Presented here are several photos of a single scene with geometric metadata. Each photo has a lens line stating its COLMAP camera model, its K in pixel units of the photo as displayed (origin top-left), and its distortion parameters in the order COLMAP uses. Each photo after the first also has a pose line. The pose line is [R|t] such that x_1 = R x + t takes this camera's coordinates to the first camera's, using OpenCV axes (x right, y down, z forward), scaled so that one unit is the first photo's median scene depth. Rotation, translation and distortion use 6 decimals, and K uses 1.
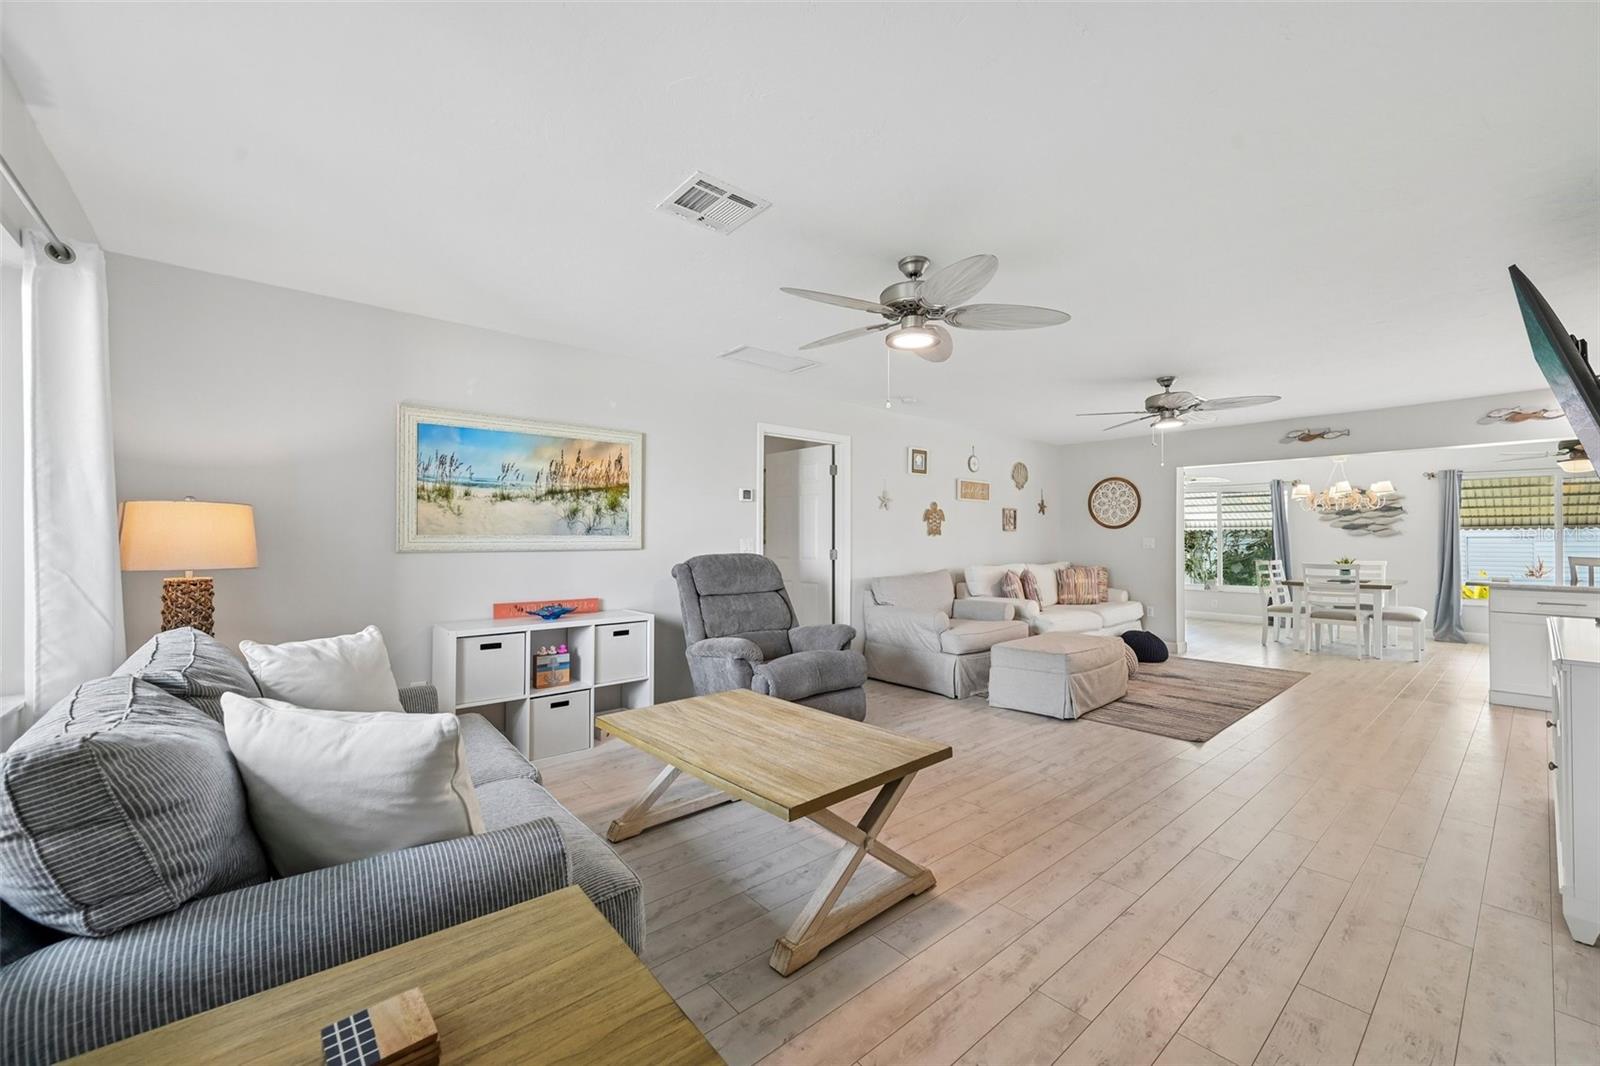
lens RADIAL K [[635.0, 0, 800.2], [0, 635.0, 531.9], [0, 0, 1]] dist [-0.000366, 0.000507]
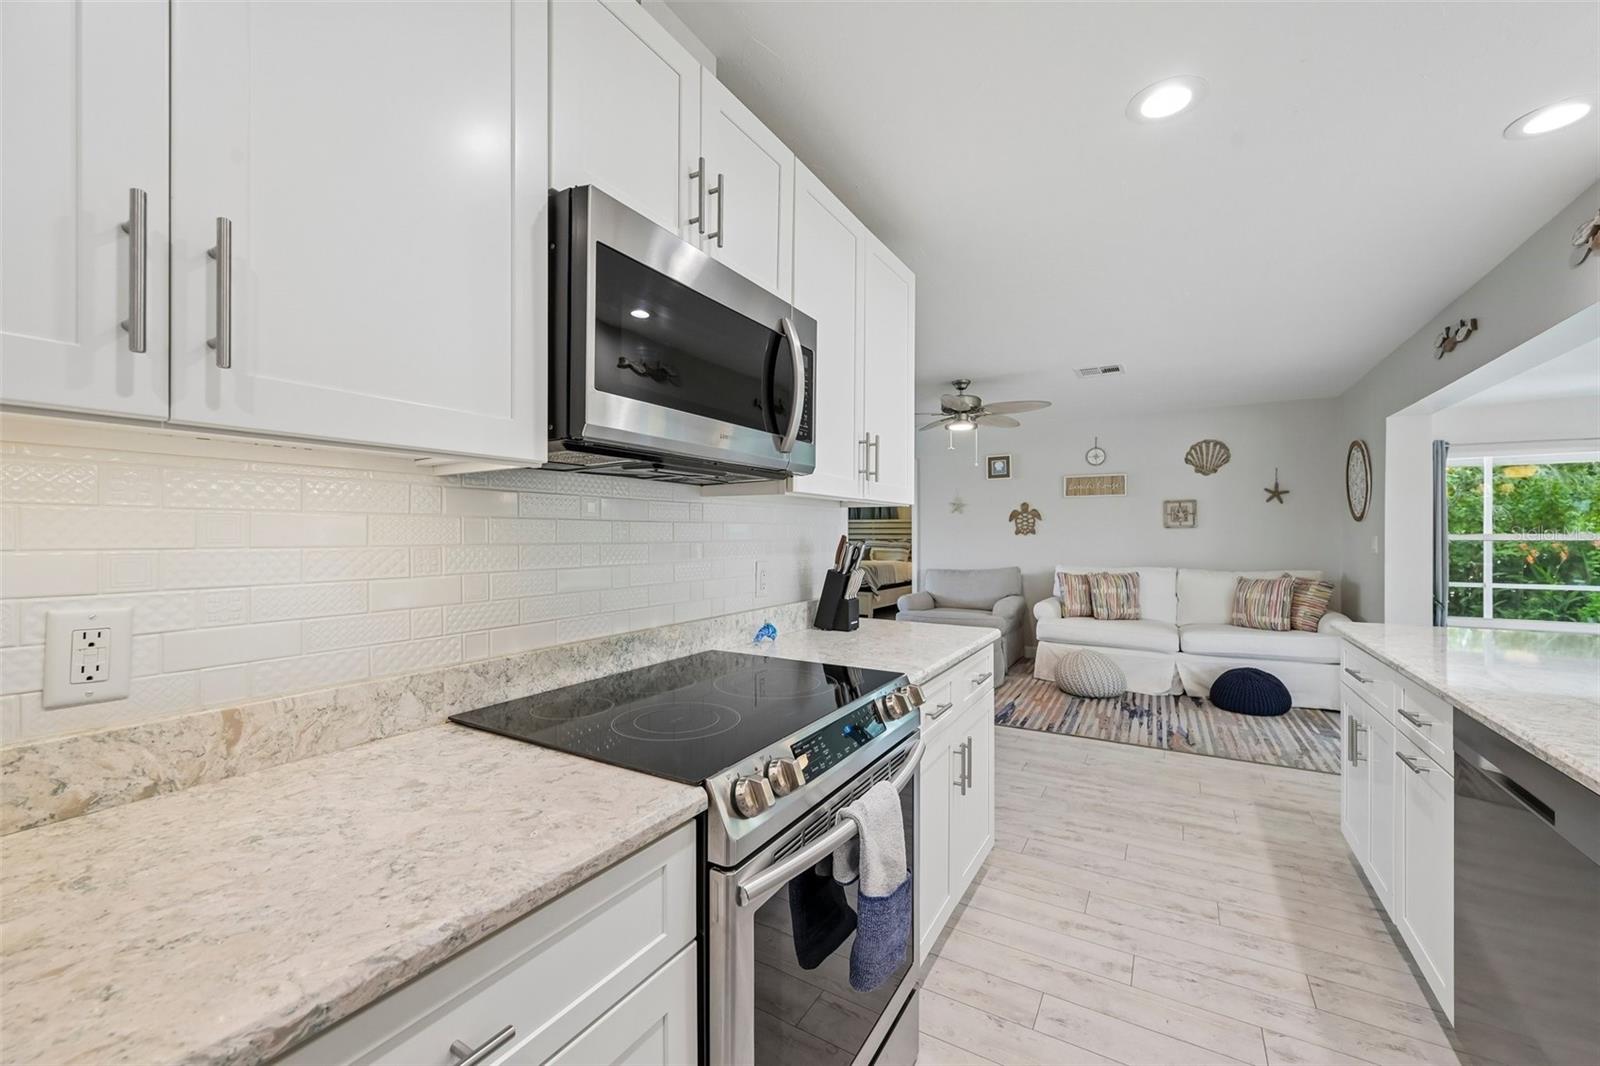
lens RADIAL K [[635.0, 0, 800.4], [0, 635.0, 535.1], [0, 0, 1]] dist [-0.000366, 0.000507]
pose [[0.324529, -0.003624, -0.945869, 1.087363], [0.013623, 0.999907, 0.000843, 0.000345], [0.945778, -0.013159, 0.324548, 0.316570]]
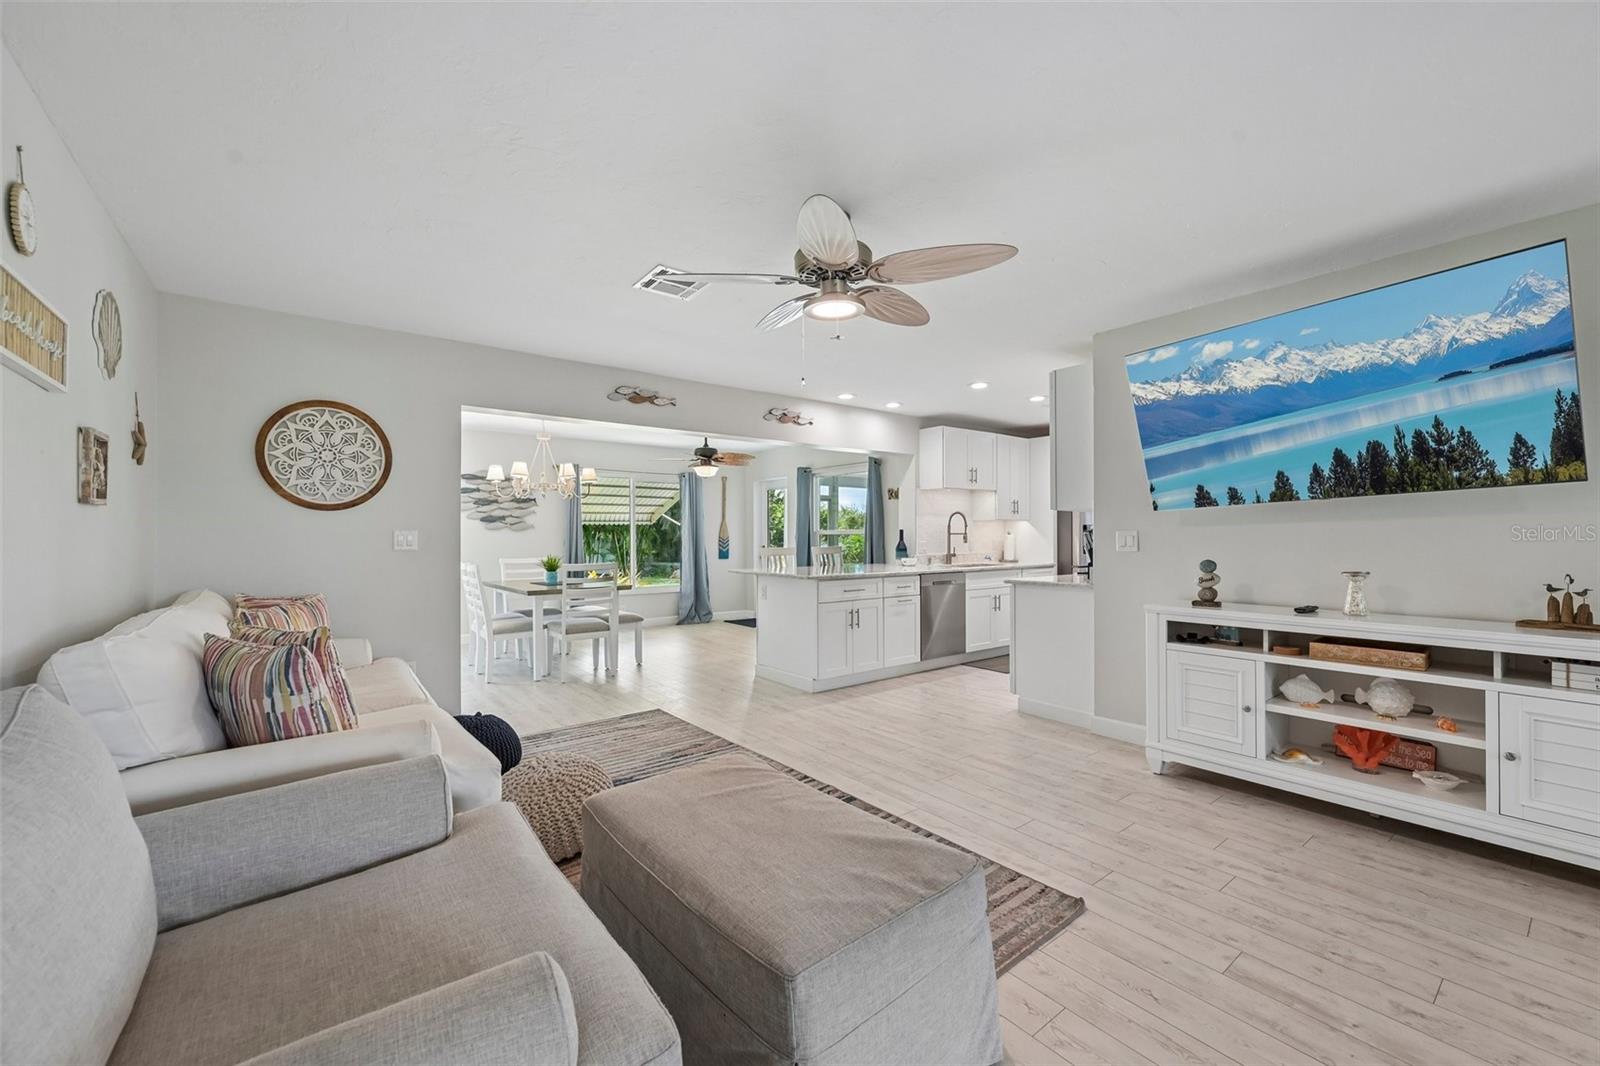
lens RADIAL K [[635.0, 0, 804.8], [0, 635.0, 532.7], [0, 0, 1]] dist [-0.000366, 0.000507]
pose [[0.042616, 0.001276, 0.999091, 0.047887], [-0.009311, 0.999956, -0.000880, 0.009847], [-0.999048, -0.009265, 0.042627, 0.745876]]
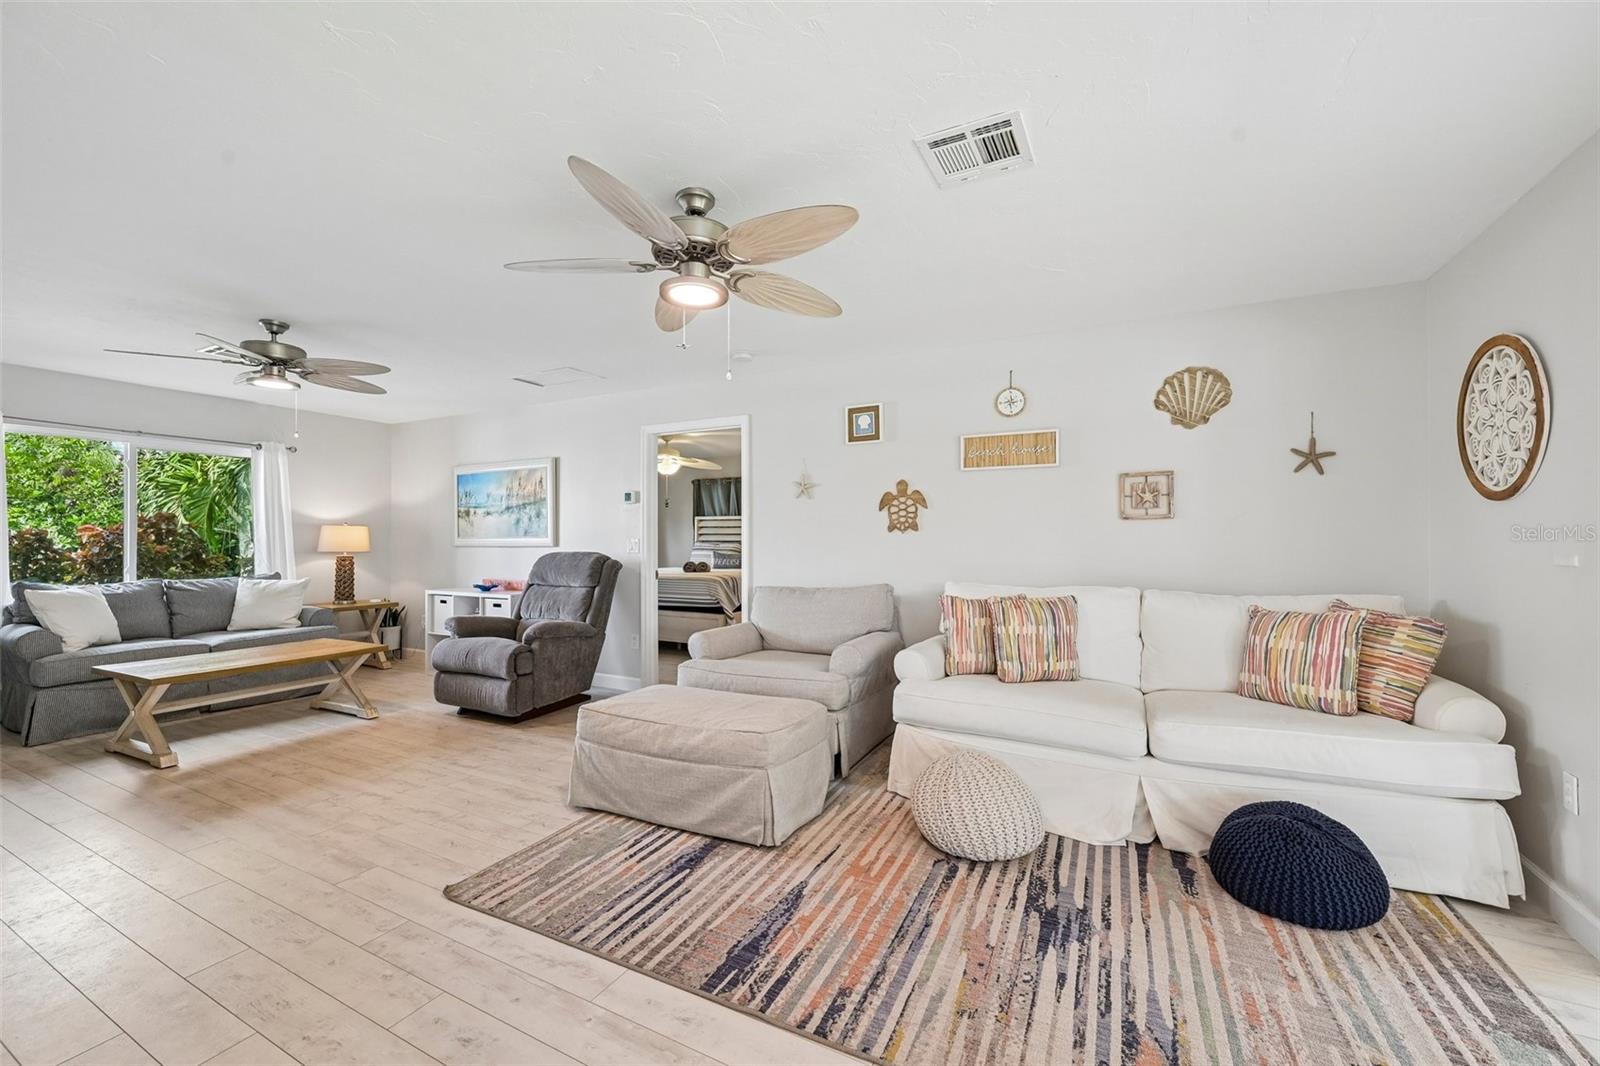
lens RADIAL K [[635.0, 0, 800.3], [0, 635.0, 542.0], [0, 0, 1]] dist [-0.000366, 0.000507]
pose [[0.372320, 0.001627, -0.928103, 0.781967], [0.013750, 0.999879, 0.007269, 0.009947], [0.928003, -0.015468, 0.372253, 0.667606]]
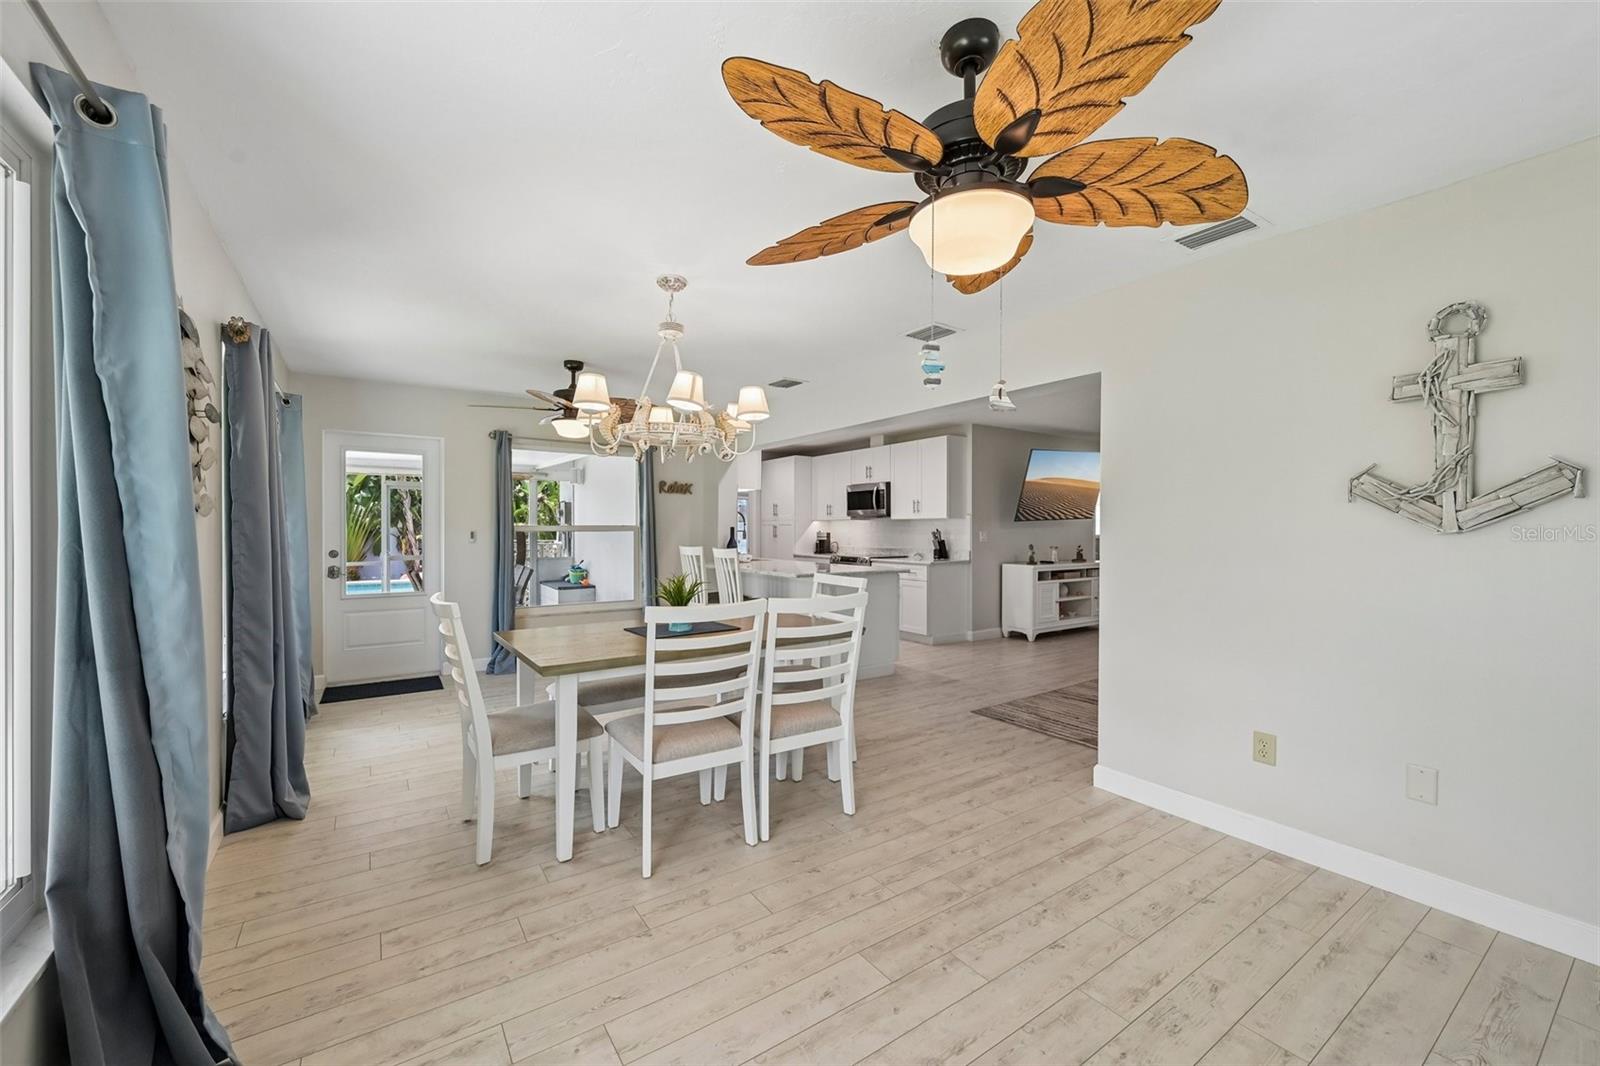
lens RADIAL K [[635.0, 0, 800.8], [0, 635.0, 529.9], [0, 0, 1]] dist [-0.000366, 0.000507]
pose [[-0.994069, -0.006665, 0.108545, 0.865552], [-0.007835, 0.999916, -0.010359, 0.017208], [-0.108467, -0.011148, -0.994038, 1.656680]]
